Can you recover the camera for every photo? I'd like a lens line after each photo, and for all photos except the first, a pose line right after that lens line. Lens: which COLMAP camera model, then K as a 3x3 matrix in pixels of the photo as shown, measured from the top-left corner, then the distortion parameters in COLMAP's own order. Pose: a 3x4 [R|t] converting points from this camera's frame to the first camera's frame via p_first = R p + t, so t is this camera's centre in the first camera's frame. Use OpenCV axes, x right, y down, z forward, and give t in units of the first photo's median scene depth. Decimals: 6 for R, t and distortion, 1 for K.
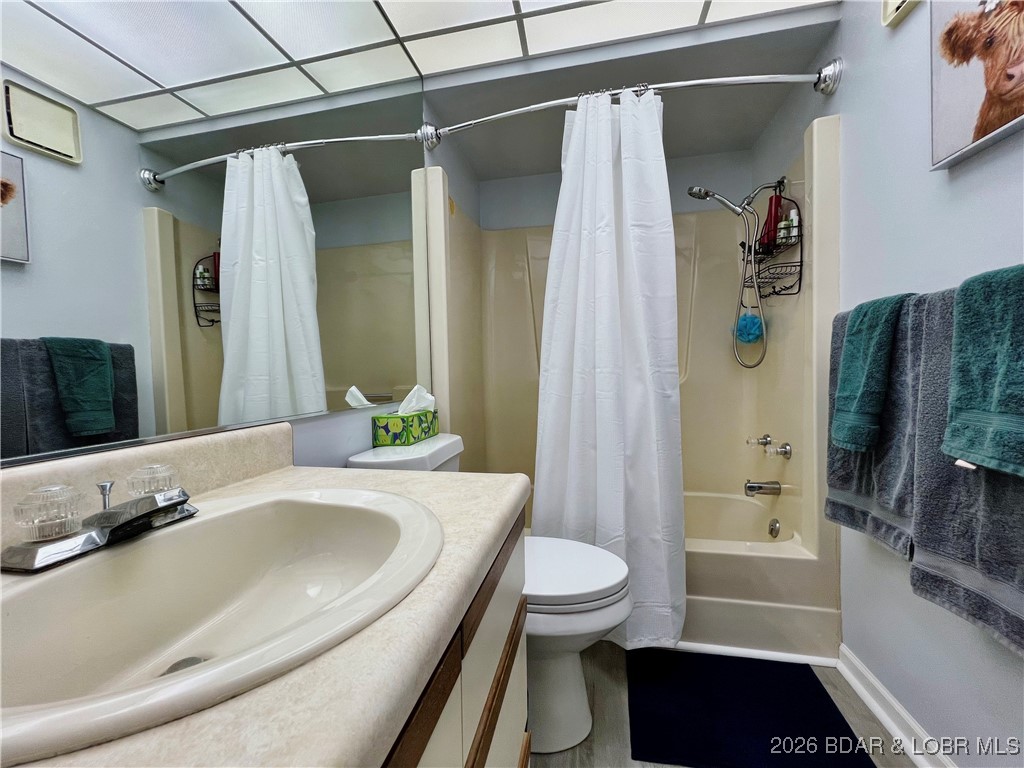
lens RADIAL K [[408.3, 0, 510.0], [0, 408.3, 380.7], [0, 0, 1]] dist [0.002483, -0.000217]
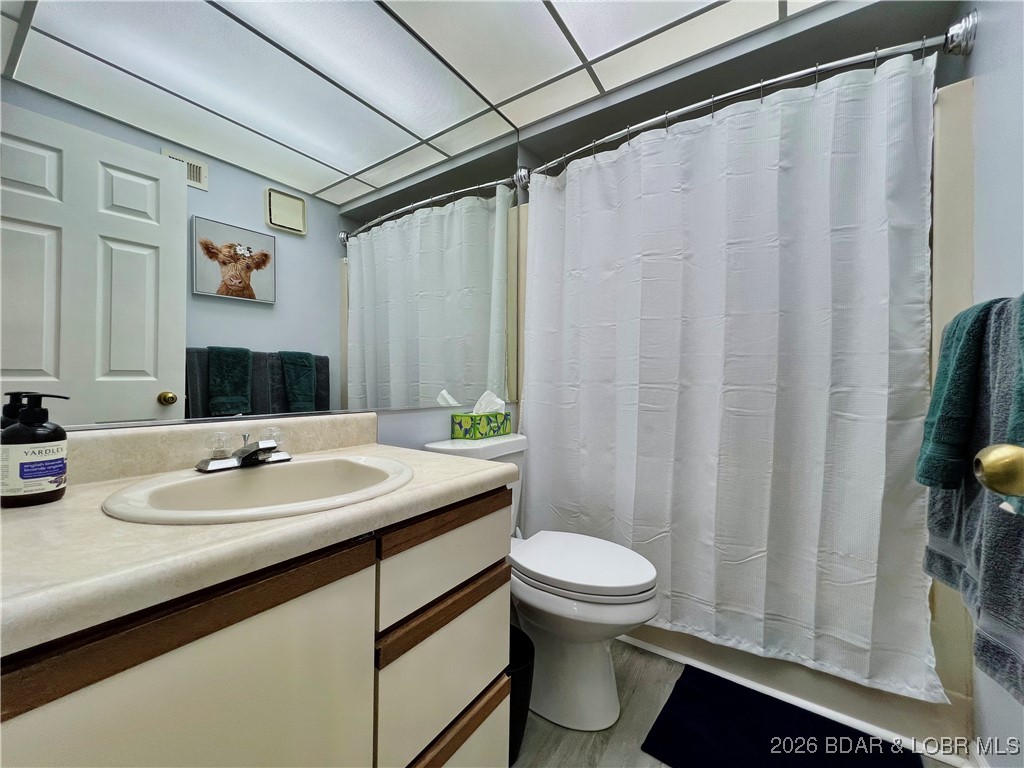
lens RADIAL K [[408.3, 0, 510.0], [0, 408.3, 380.7], [0, 0, 1]] dist [0.002483, -0.000217]
pose [[0.922823, 0.026743, -0.384294, 0.292955], [-0.036536, 0.999167, -0.018204, 0.000473], [0.383487, 0.030840, 0.923031, -0.088895]]
